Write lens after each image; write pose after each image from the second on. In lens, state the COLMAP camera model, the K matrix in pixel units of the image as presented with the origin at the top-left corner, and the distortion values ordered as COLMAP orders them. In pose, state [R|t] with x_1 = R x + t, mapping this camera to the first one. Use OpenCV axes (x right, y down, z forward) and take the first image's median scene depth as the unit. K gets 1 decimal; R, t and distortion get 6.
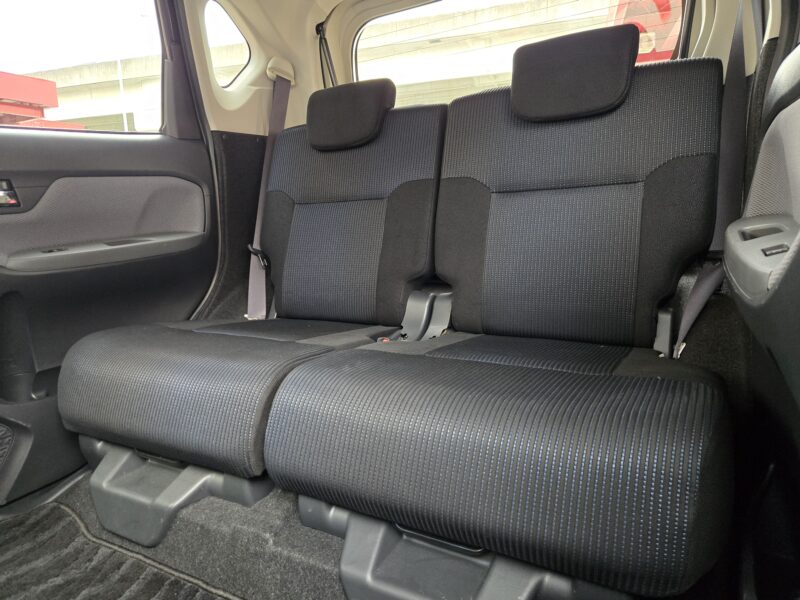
lens RADIAL K [[516.4, 0, 401.2], [0, 516.4, 283.9], [0, 0, 1]] dist [0.078112, -0.000289]
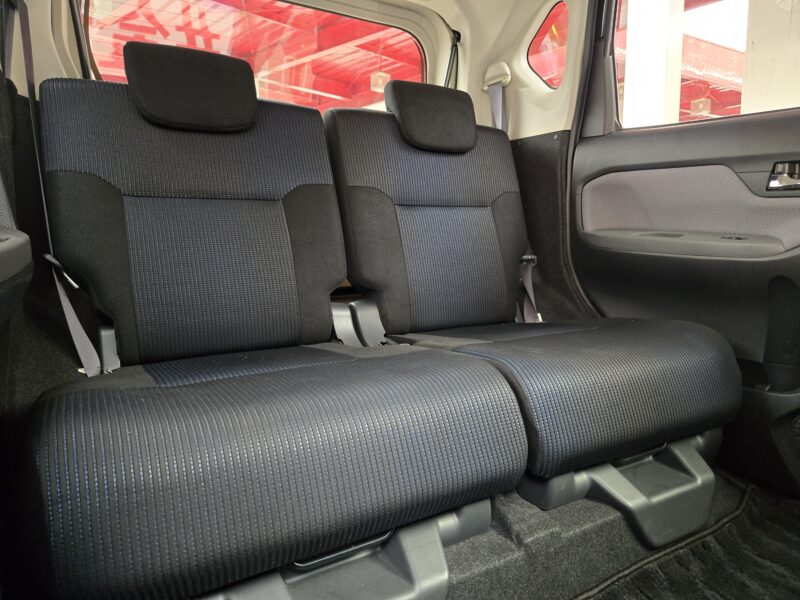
lens RADIAL K [[510.8, 0, 400.0], [0, 510.8, 300.0], [0, 0, 1]] dist [0.043713, -0.000364]
pose [[0.526741, -0.079545, 0.846296, -0.752075], [0.087031, 0.995426, 0.039394, -0.016827], [-0.845559, 0.052904, 0.531255, 0.426058]]
